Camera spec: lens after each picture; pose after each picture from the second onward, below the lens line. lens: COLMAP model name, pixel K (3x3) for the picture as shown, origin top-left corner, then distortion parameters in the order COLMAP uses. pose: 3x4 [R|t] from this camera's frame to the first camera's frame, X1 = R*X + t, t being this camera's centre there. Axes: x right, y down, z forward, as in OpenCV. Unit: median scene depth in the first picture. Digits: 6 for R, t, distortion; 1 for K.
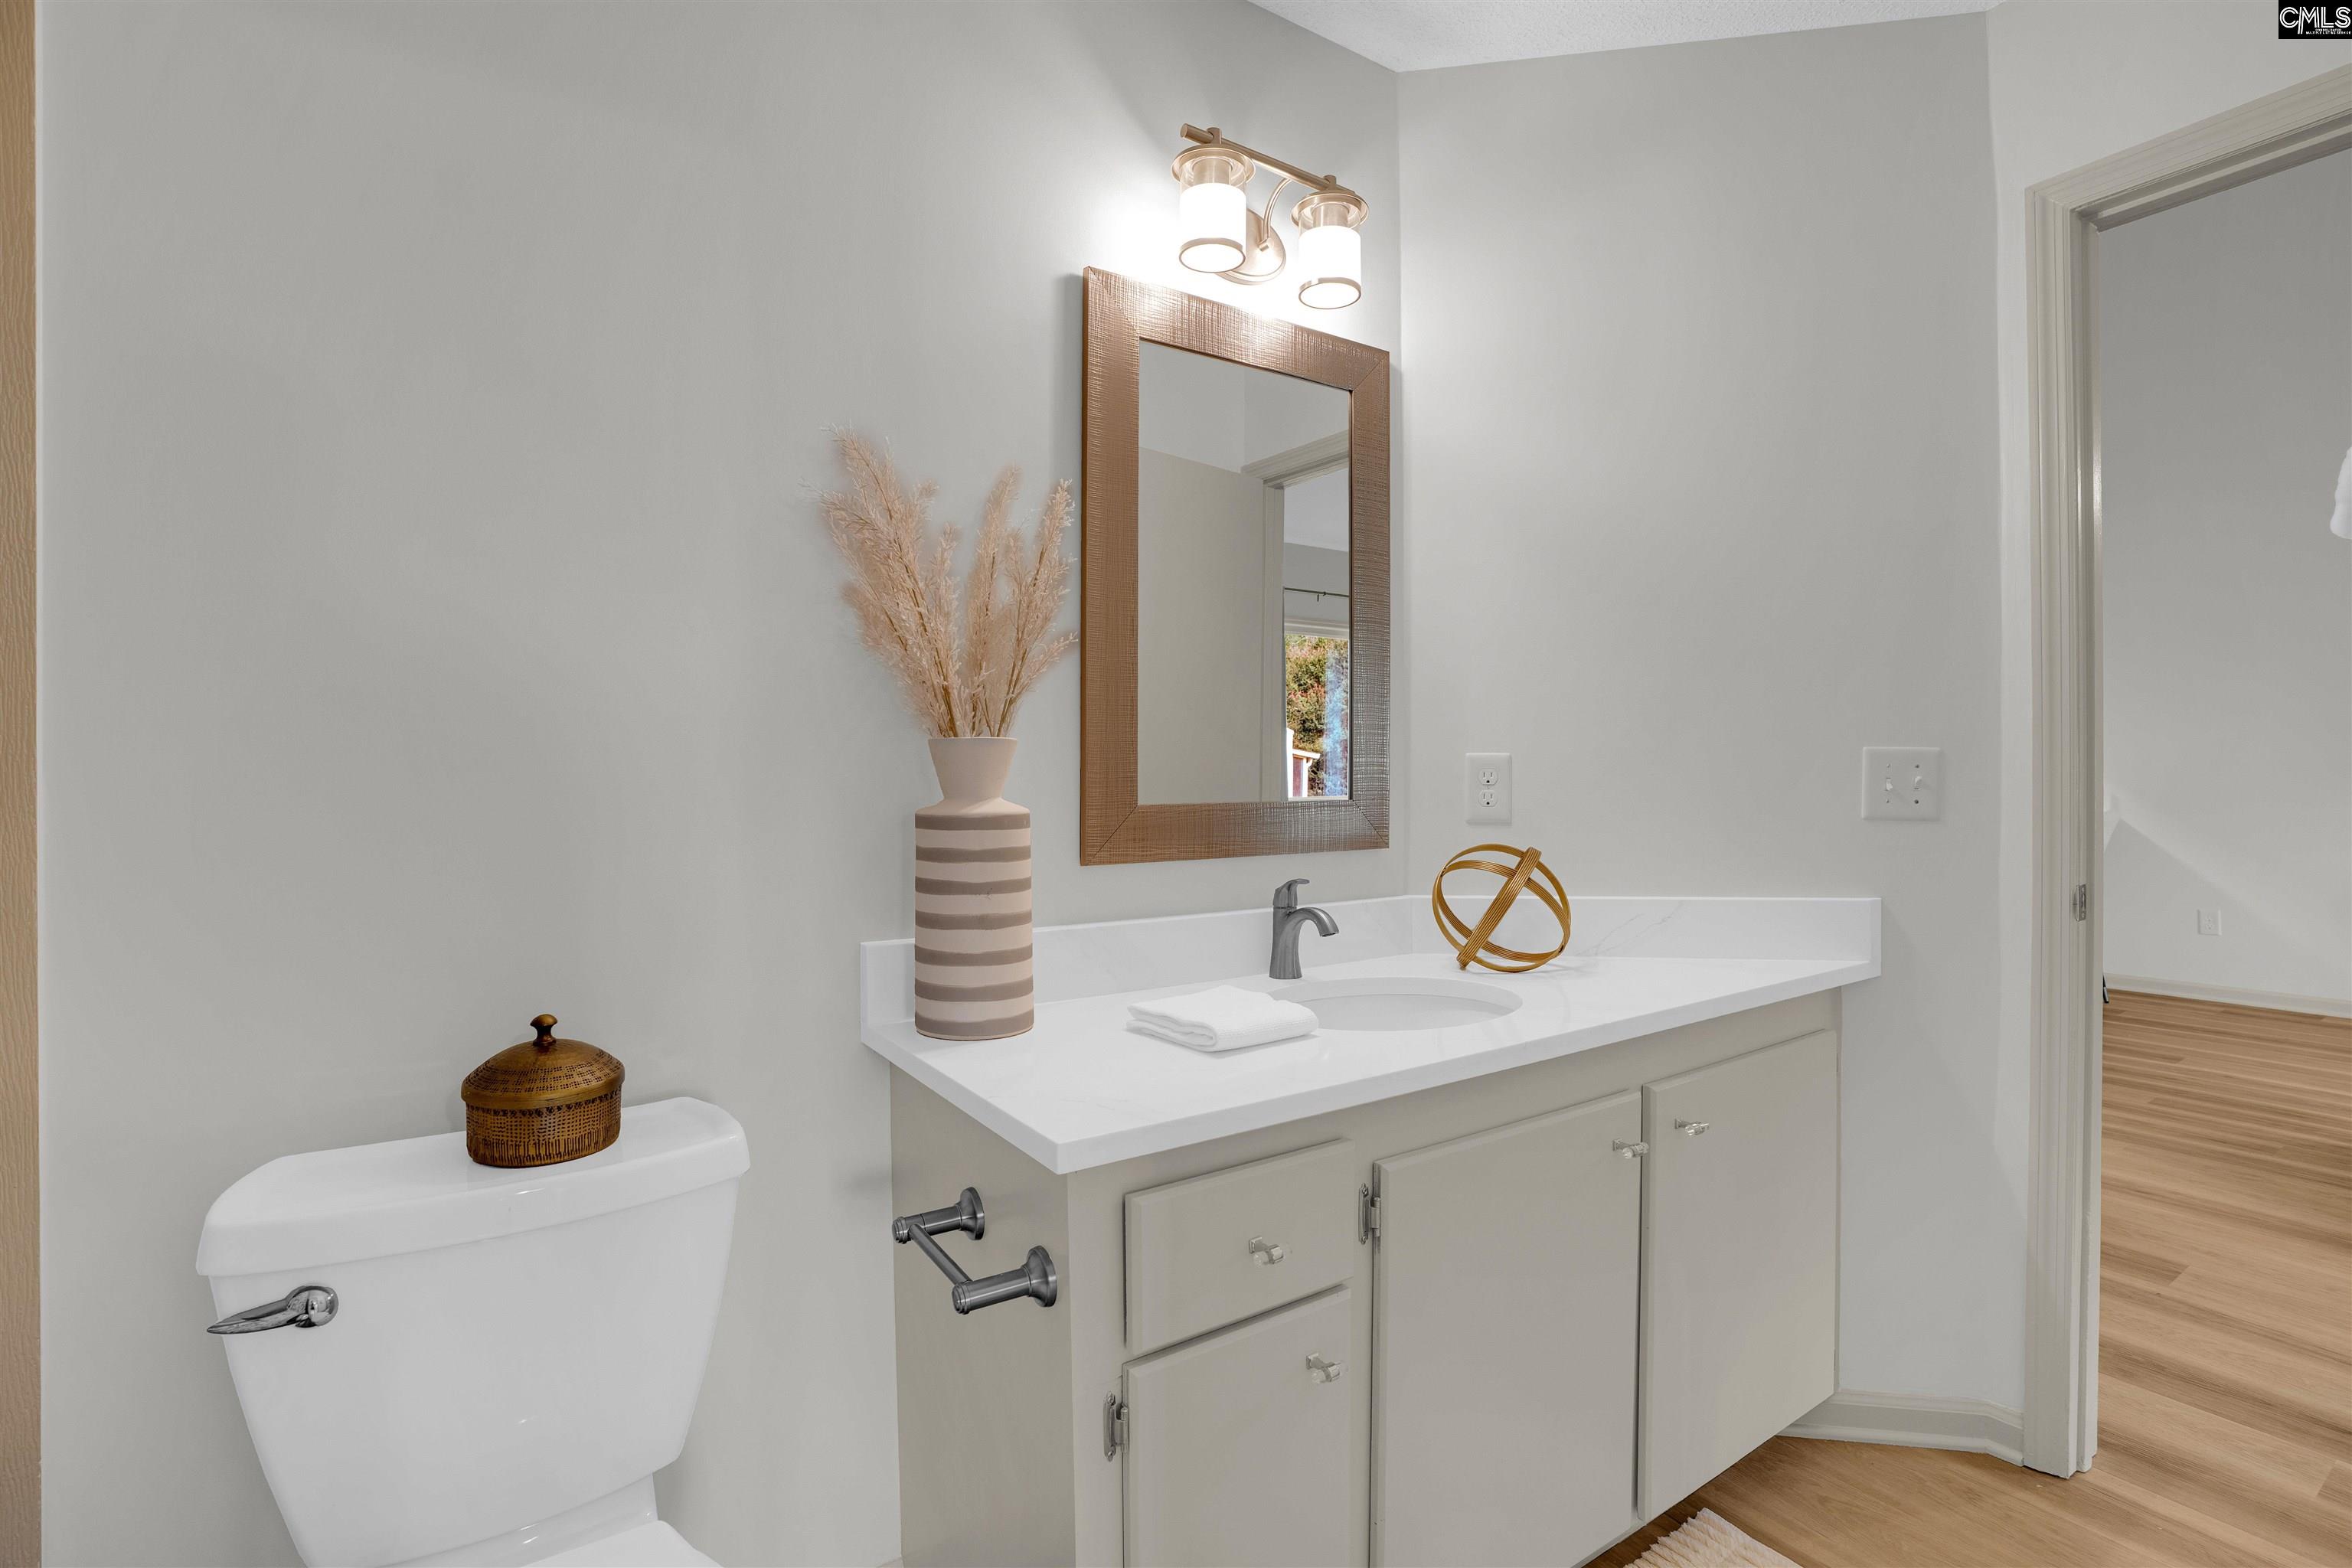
lens RADIAL K [[1087.5, 0, 1164.0], [0, 1087.5, 766.9], [0, 0, 1]] dist [-0.042672, 0.009821]
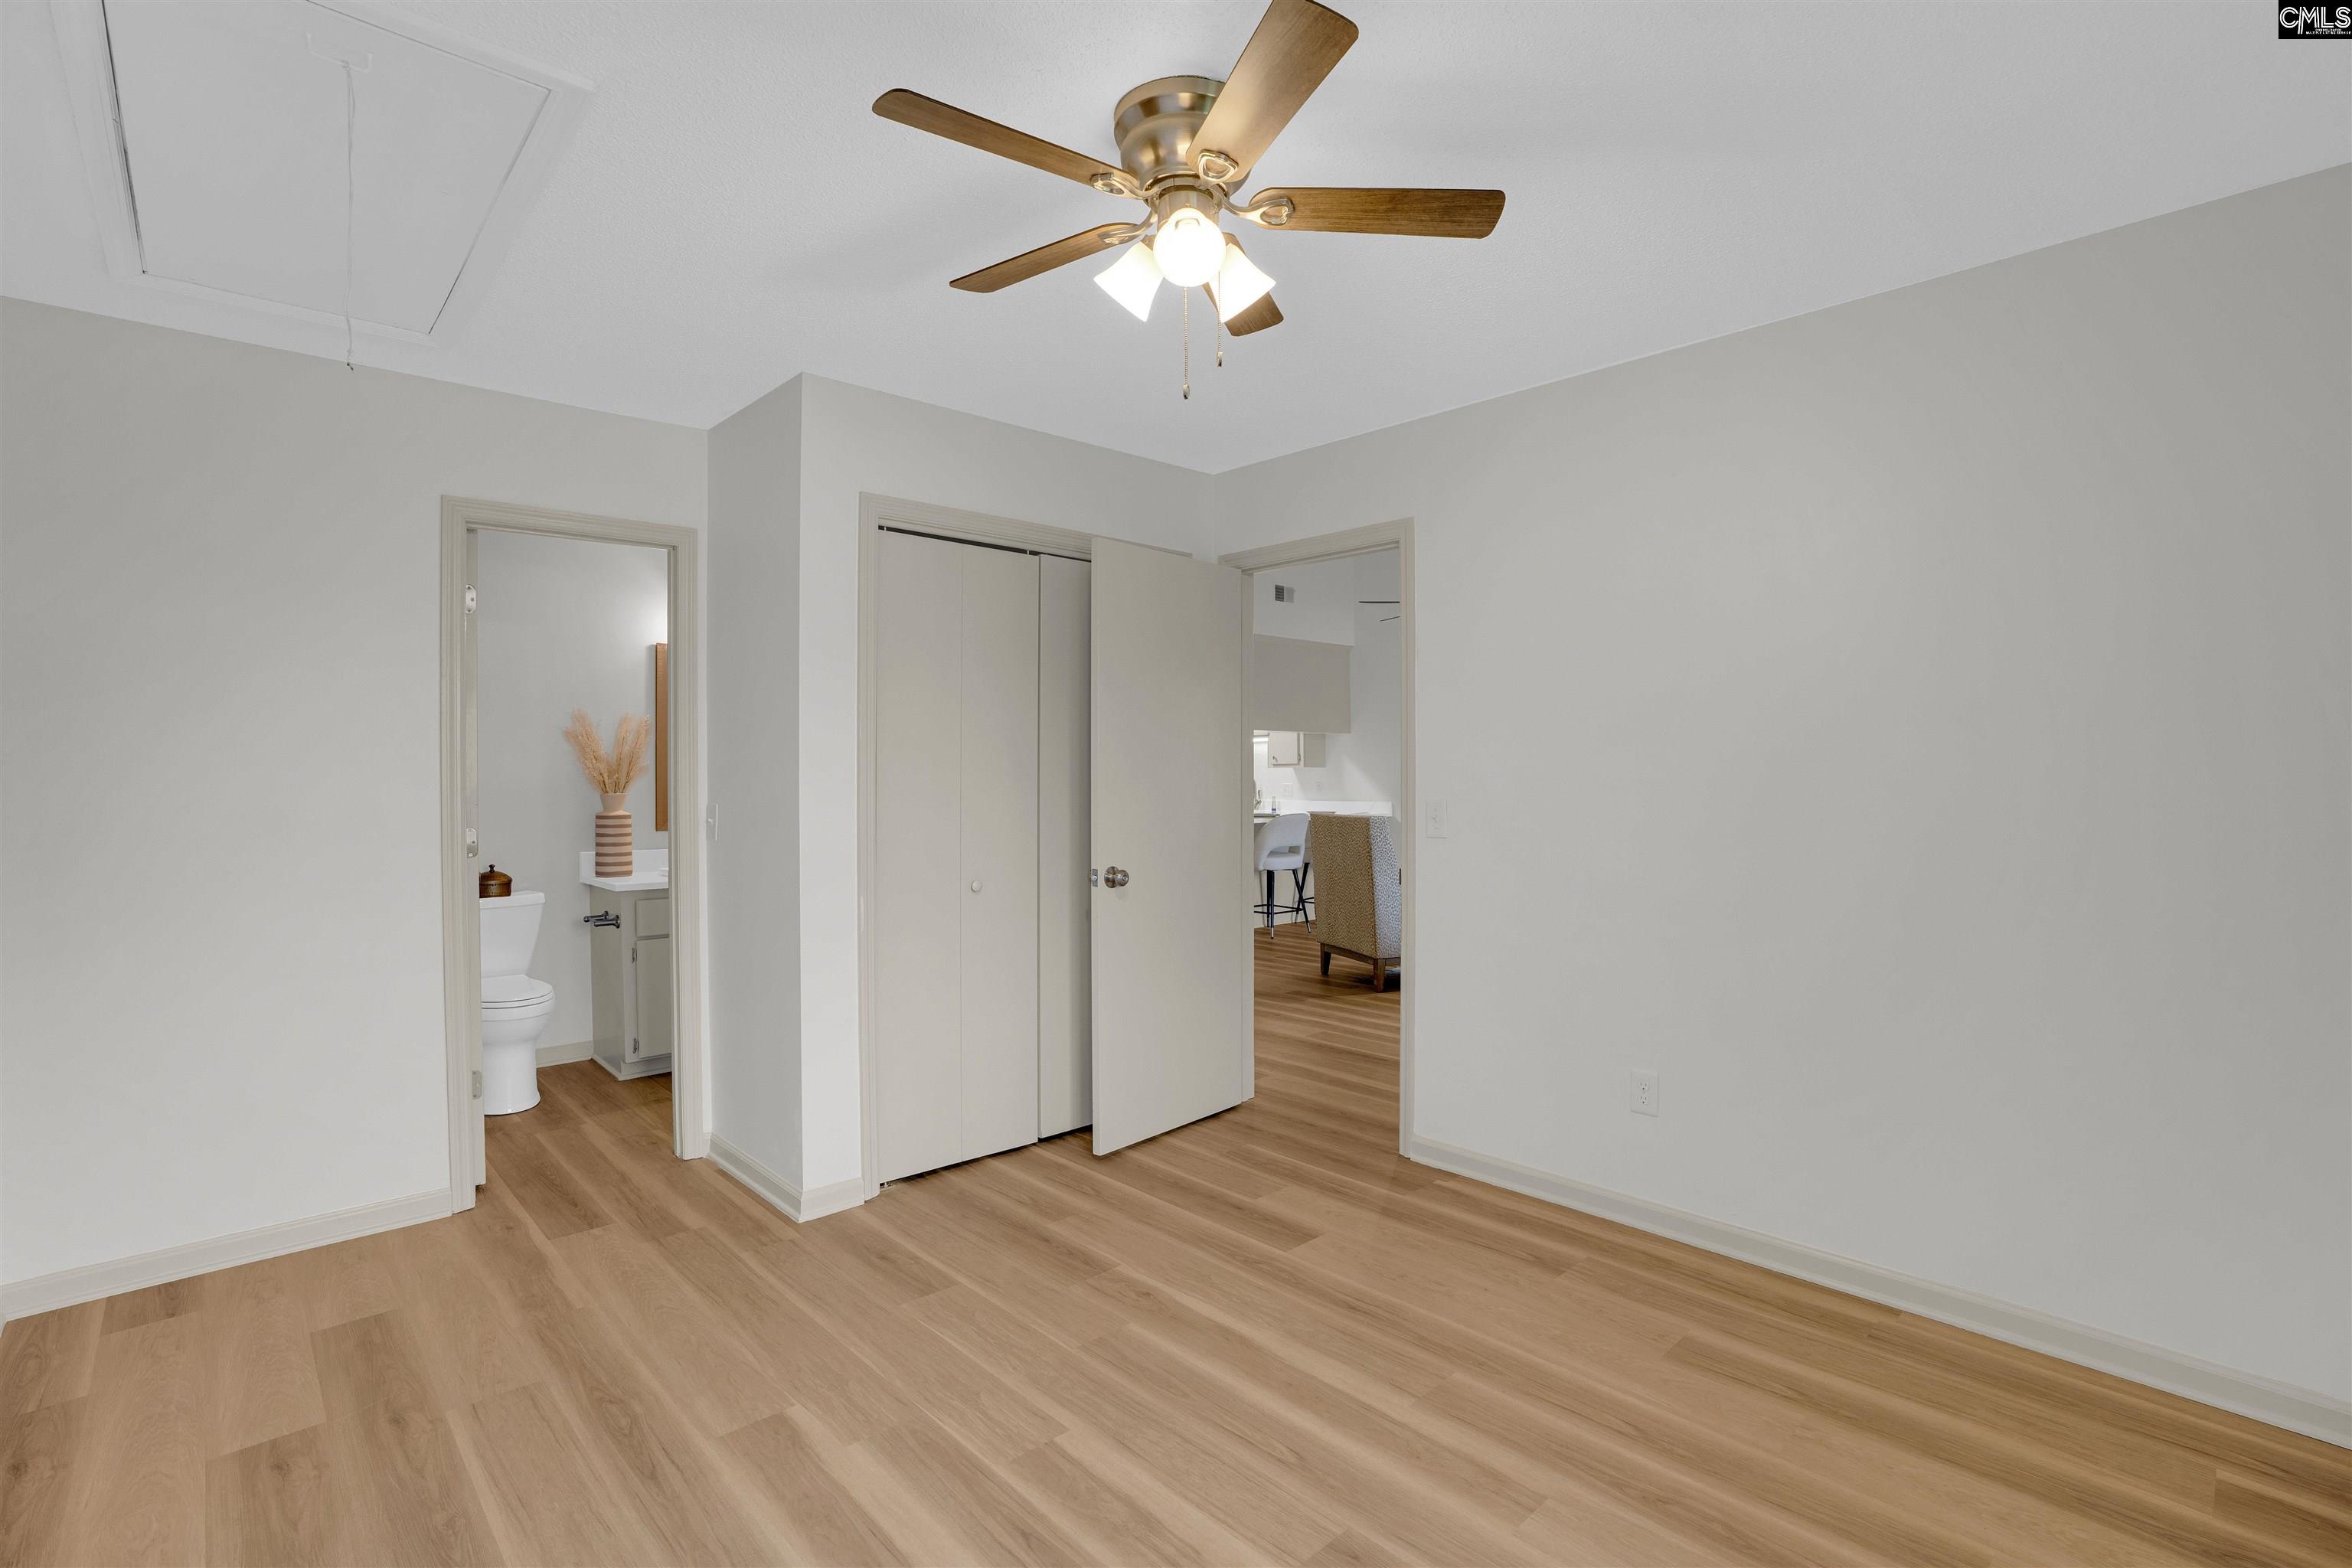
lens RADIAL K [[1087.5, 0, 1180.2], [0, 1087.5, 766.9], [0, 0, 1]] dist [-0.042672, 0.009821]
pose [[0.985960, 0.000280, 0.166984, 1.074134], [0.001539, 0.999941, -0.010763, -0.072940], [-0.166977, 0.010869, 0.985901, -2.801345]]
